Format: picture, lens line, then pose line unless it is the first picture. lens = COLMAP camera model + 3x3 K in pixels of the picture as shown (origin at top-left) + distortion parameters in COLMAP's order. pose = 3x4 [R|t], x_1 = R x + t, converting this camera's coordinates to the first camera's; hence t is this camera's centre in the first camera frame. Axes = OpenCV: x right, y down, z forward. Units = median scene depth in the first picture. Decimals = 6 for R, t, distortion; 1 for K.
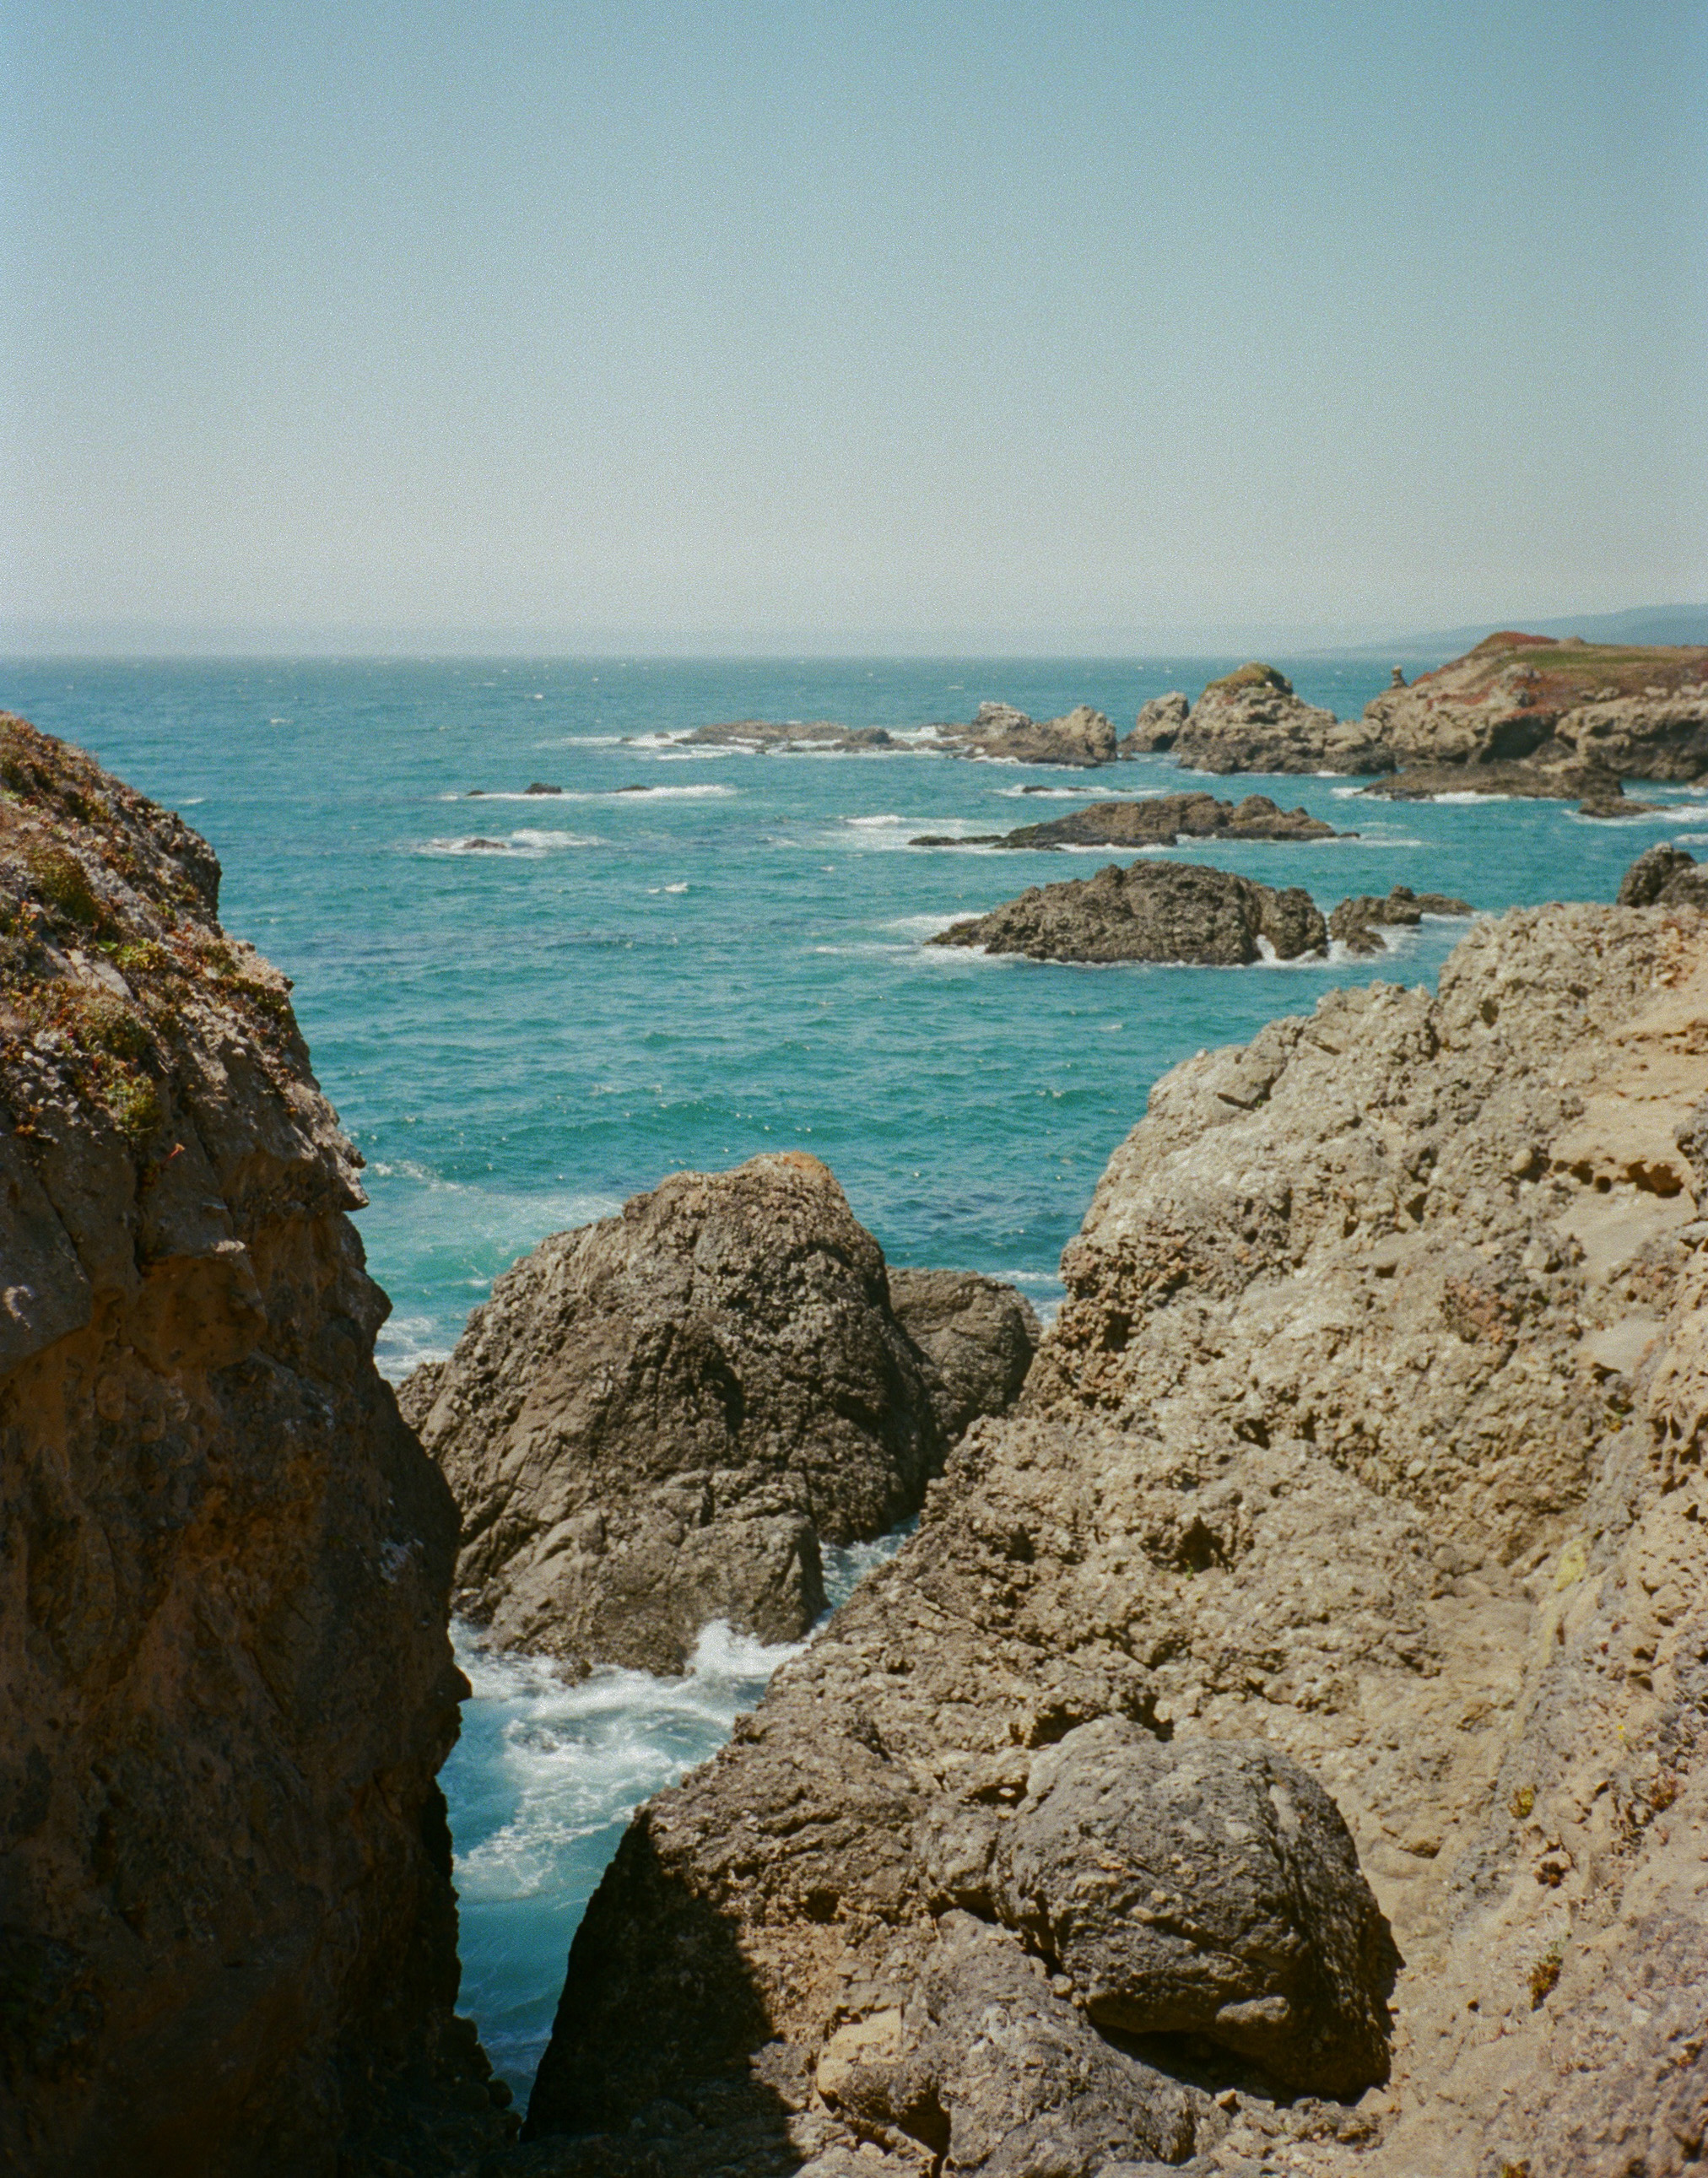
lens RADIAL K [[2713.6, 0, 854.6], [0, 2713.6, 1096.9], [0, 0, 1]] dist [-0.028827, 0.000000]
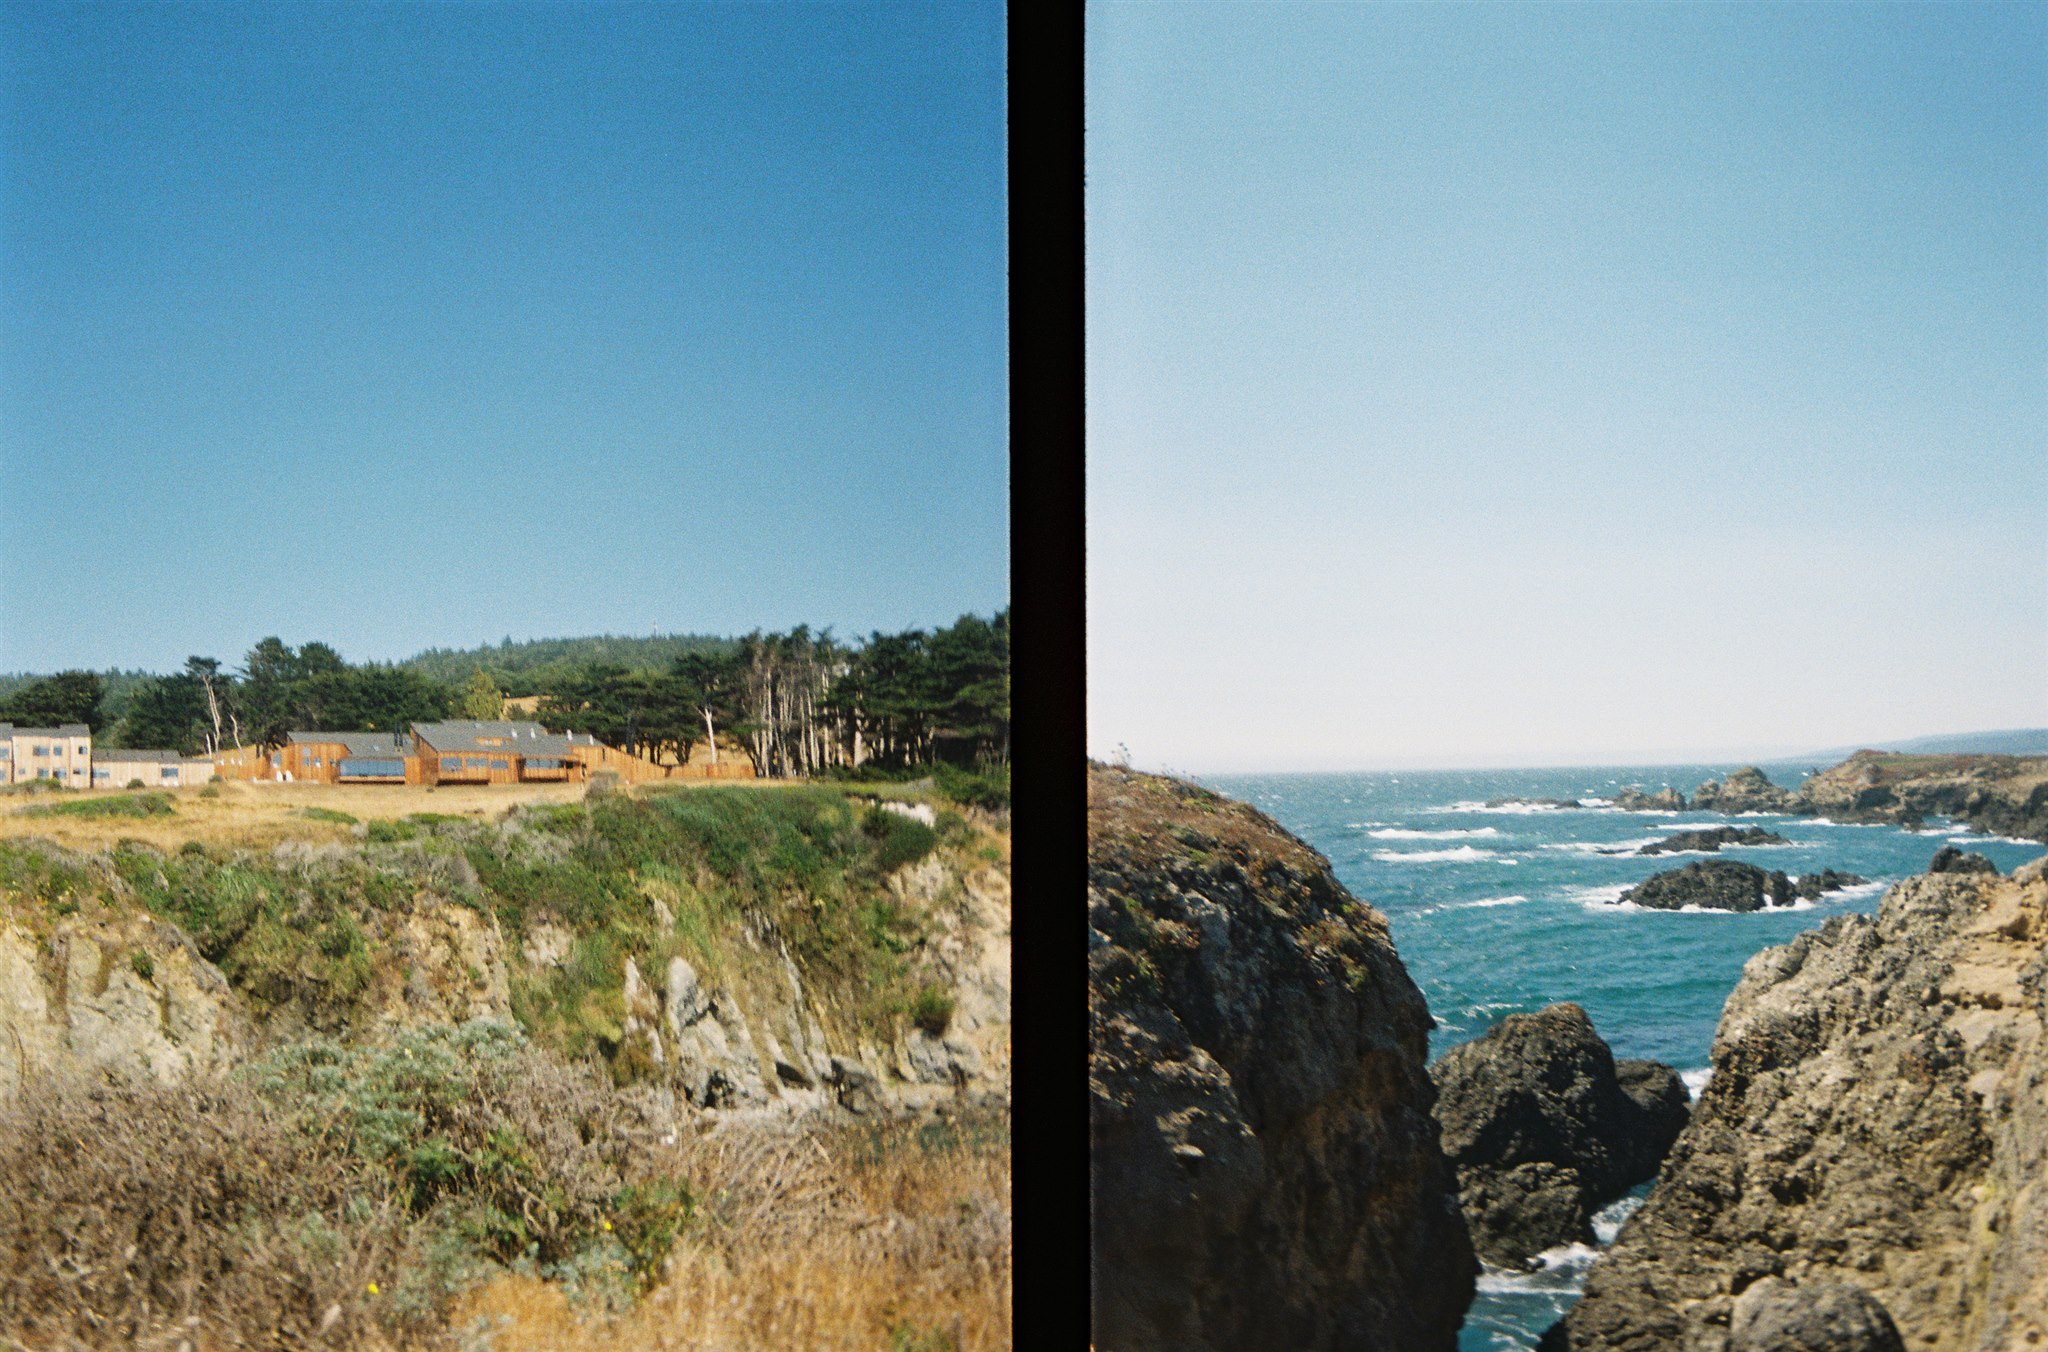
lens RADIAL K [[1589.2, 0, 1023.4], [0, 1589.2, 670.1], [0, 0, 1]] dist [-0.039213, 0.006105]
pose [[0.999533, -0.015306, 0.026444, -0.485489], [0.020633, 0.976462, -0.214702, 0.023710], [-0.022536, 0.215147, 0.976322, -0.237494]]
